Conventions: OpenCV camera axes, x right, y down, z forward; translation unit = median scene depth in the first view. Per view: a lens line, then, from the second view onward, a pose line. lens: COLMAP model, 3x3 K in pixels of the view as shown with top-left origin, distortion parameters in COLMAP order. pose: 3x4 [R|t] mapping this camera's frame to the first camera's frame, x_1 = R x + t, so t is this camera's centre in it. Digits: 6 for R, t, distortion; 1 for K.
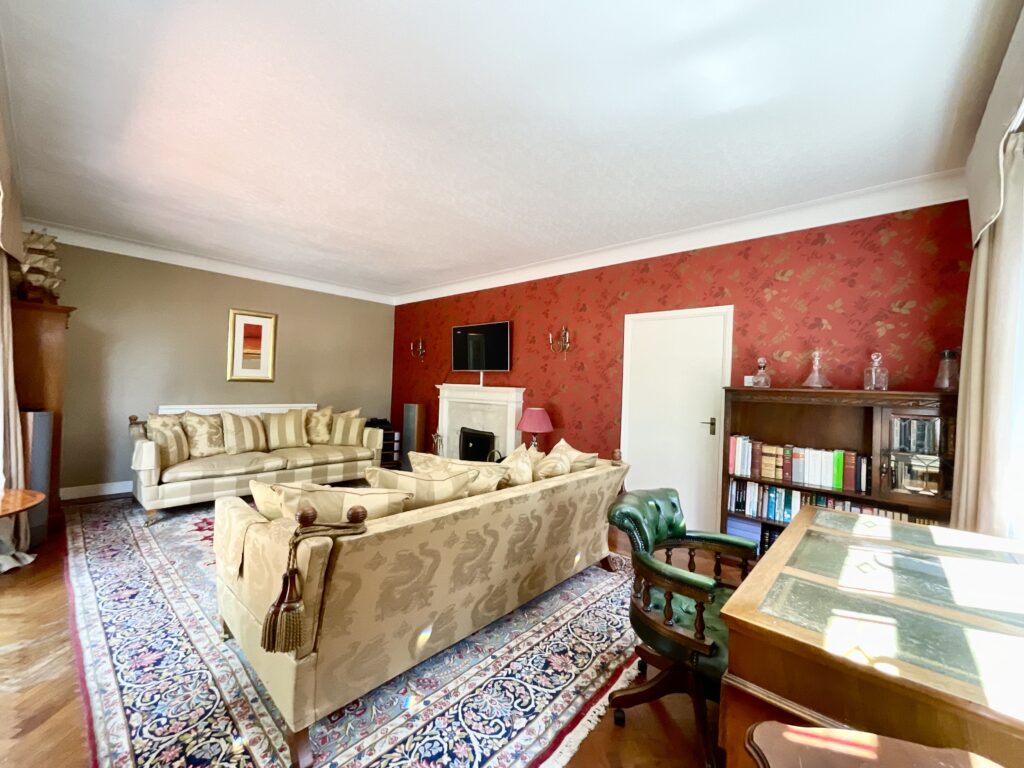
lens RADIAL K [[417.2, 0, 512.0], [0, 417.2, 384.0], [0, 0, 1]] dist [-0.002265, 0.000055]
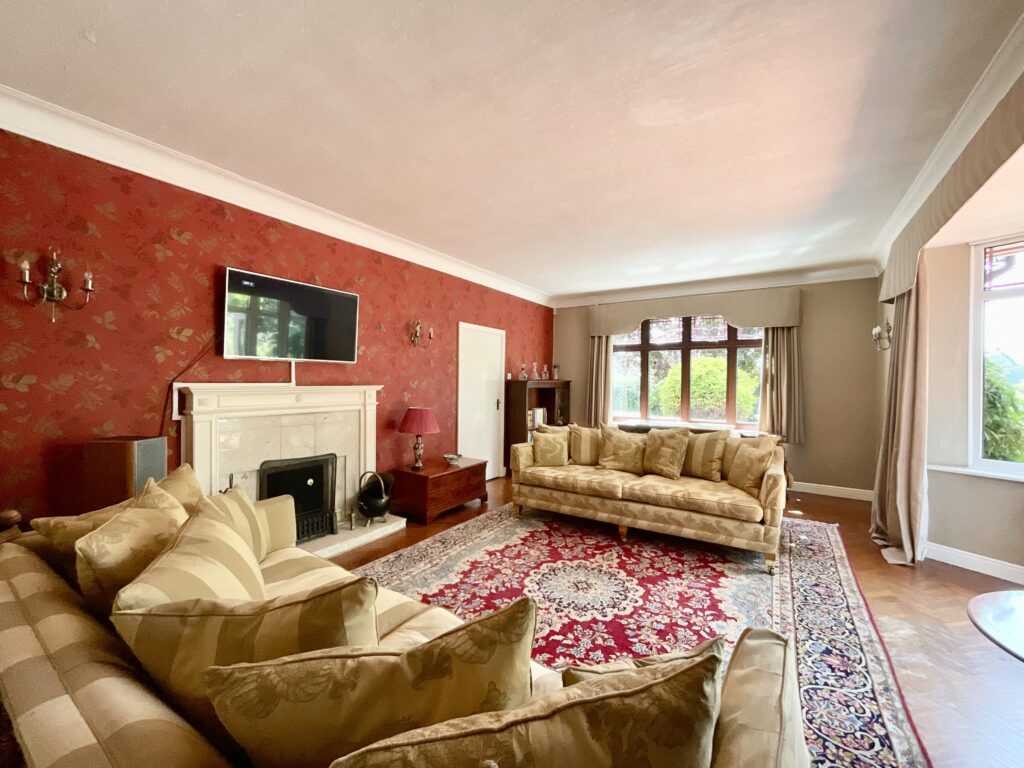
lens RADIAL K [[418.7, 0, 512.0], [0, 418.7, 384.0], [0, 0, 1]] dist [-0.000306, 0.027969]
pose [[-0.151464, -0.048147, 0.987289, -1.403892], [-0.027059, 0.998641, 0.044550, -0.063152], [-0.988092, -0.019968, -0.152561, 1.514378]]
